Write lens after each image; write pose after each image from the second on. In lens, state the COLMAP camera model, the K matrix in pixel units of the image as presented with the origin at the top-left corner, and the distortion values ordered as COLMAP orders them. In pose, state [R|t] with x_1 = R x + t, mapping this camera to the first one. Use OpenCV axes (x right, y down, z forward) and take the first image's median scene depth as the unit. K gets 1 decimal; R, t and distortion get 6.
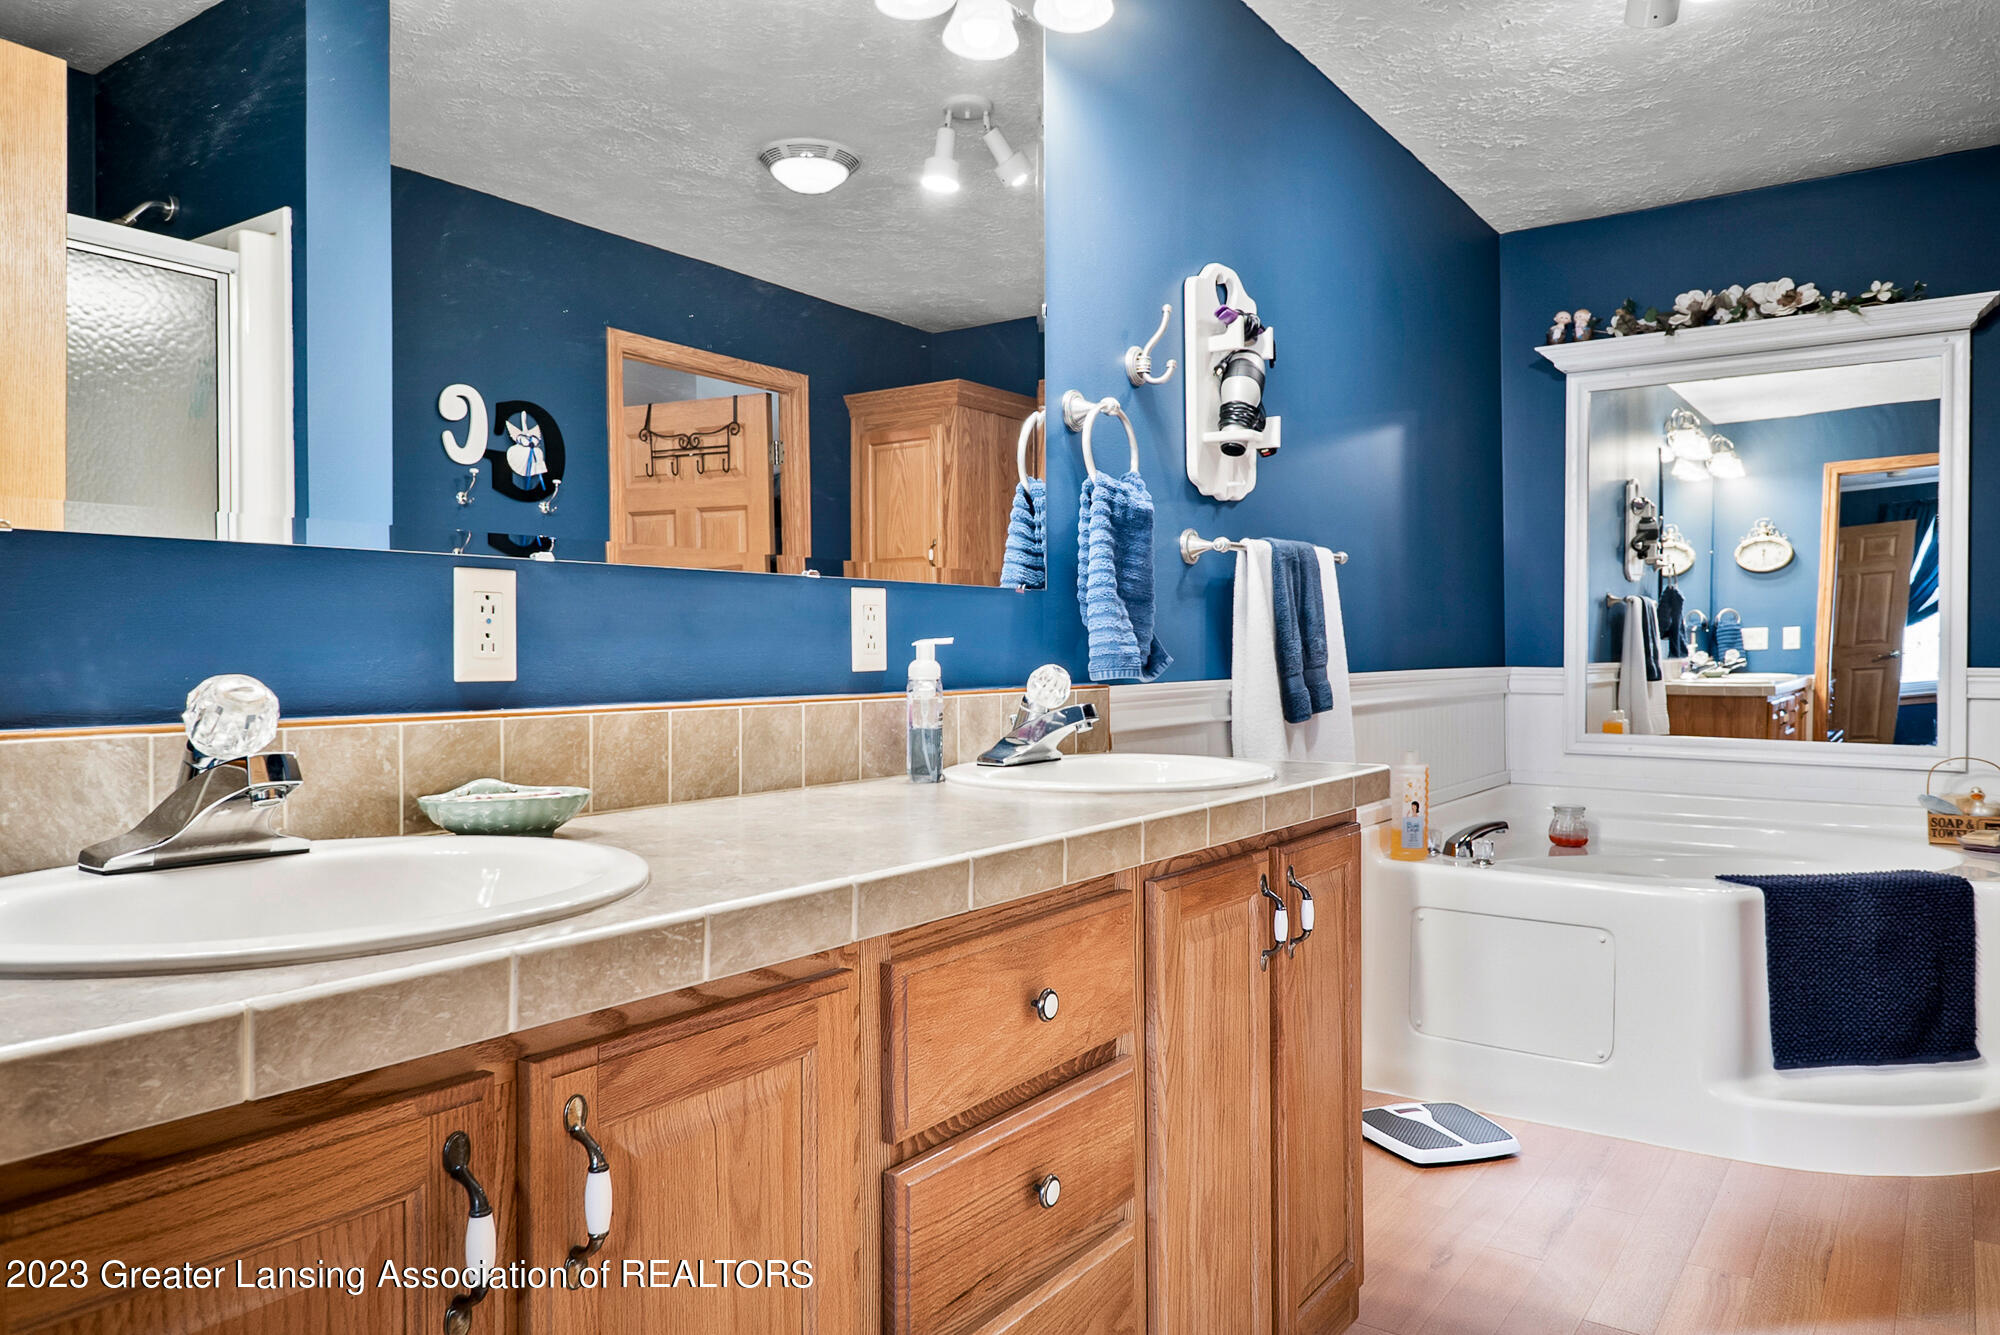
lens RADIAL K [[1343.6, 0, 1006.9], [0, 1343.6, 628.3], [0, 0, 1]] dist [0.010028, -0.031847]
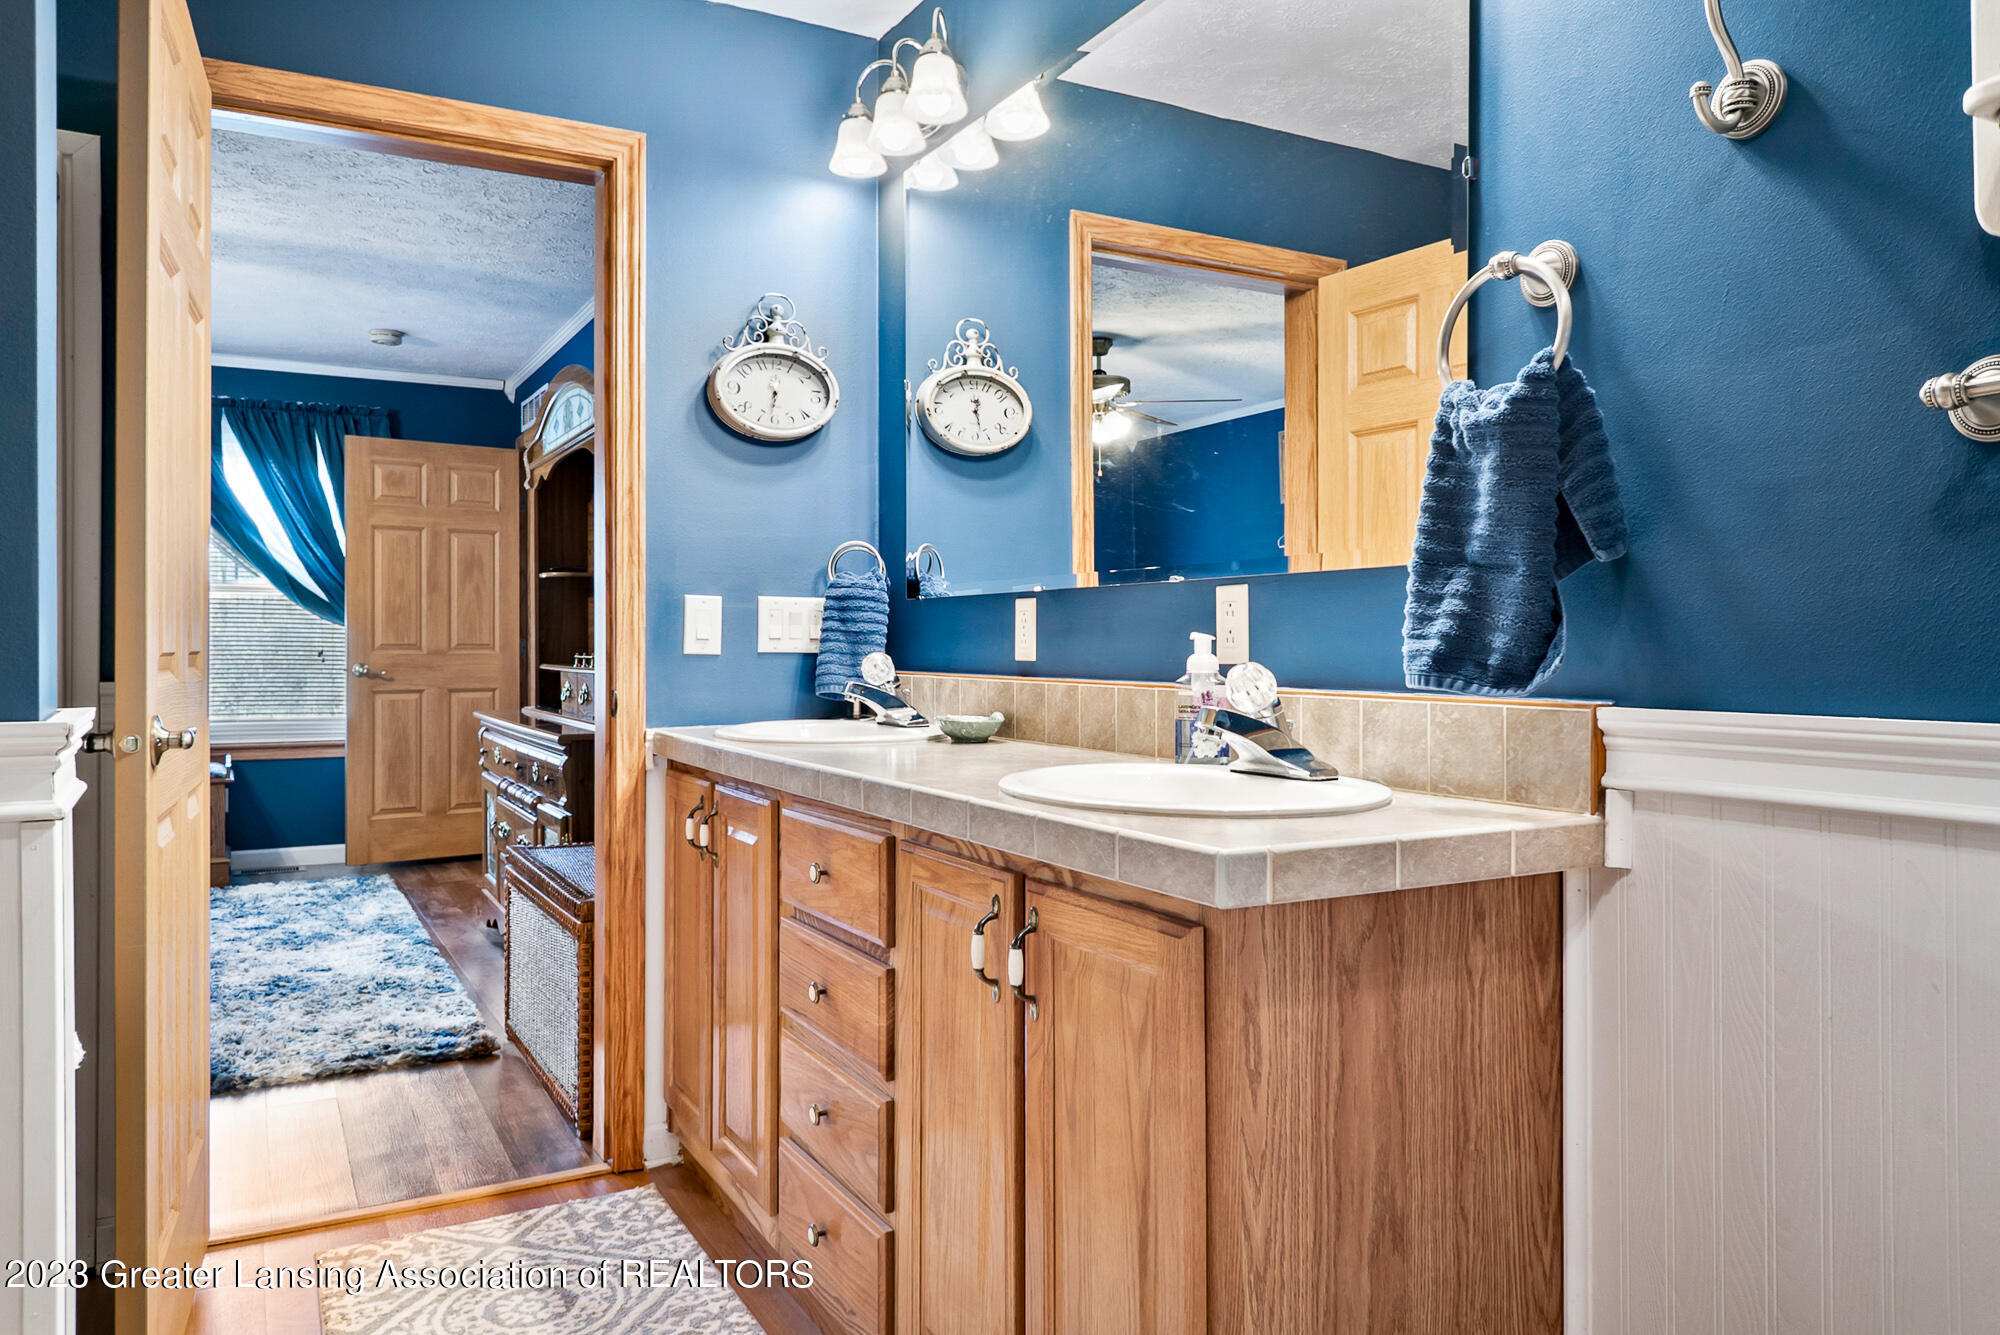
lens RADIAL K [[1343.6, 0, 1006.9], [0, 1343.6, 628.3], [0, 0, 1]] dist [0.010028, -0.031847]
pose [[-0.415197, -0.007380, -0.909702, 1.093658], [0.013520, 0.999807, -0.014281, 0.019299], [0.909631, -0.018229, -0.415016, 1.506589]]
